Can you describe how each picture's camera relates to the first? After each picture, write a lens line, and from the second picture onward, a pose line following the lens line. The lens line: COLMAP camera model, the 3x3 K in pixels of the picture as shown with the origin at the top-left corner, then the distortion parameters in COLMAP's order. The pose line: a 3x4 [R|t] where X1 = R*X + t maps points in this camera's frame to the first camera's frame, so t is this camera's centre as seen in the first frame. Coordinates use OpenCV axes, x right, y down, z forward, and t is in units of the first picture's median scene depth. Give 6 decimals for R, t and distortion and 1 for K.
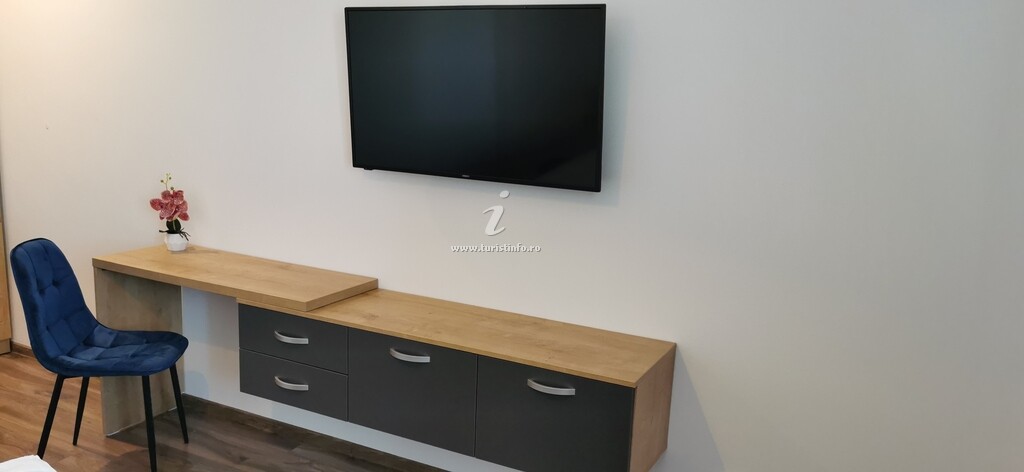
lens RADIAL K [[779.1, 0, 512.0], [0, 779.1, 236.0], [0, 0, 1]] dist [0.003821, -0.000875]
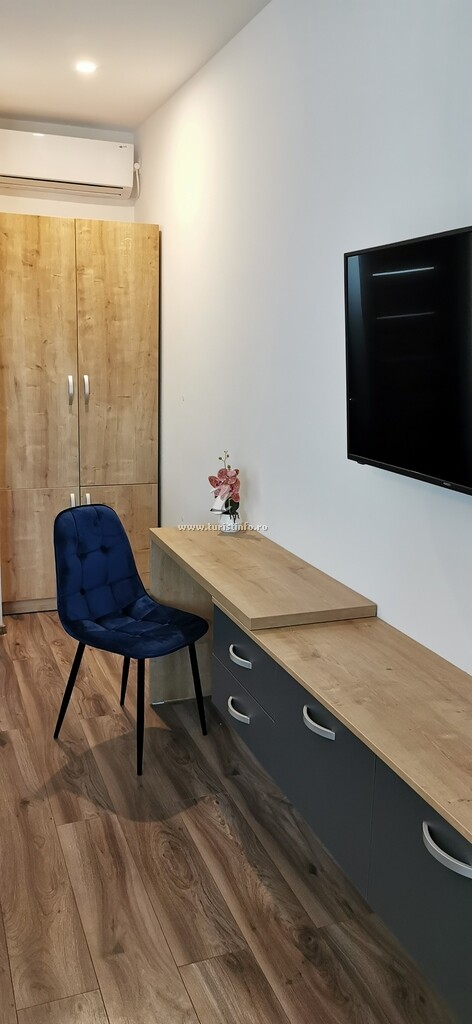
lens RADIAL K [[779.1, 0, 236.0], [0, 779.1, 512.0], [0, 0, 1]] dist [0.003821, -0.000875]
pose [[0.746304, 0.115400, -0.655525, 0.221821], [-0.116595, 0.992293, 0.041944, -0.052715], [0.655313, 0.045128, 0.754008, 0.327388]]
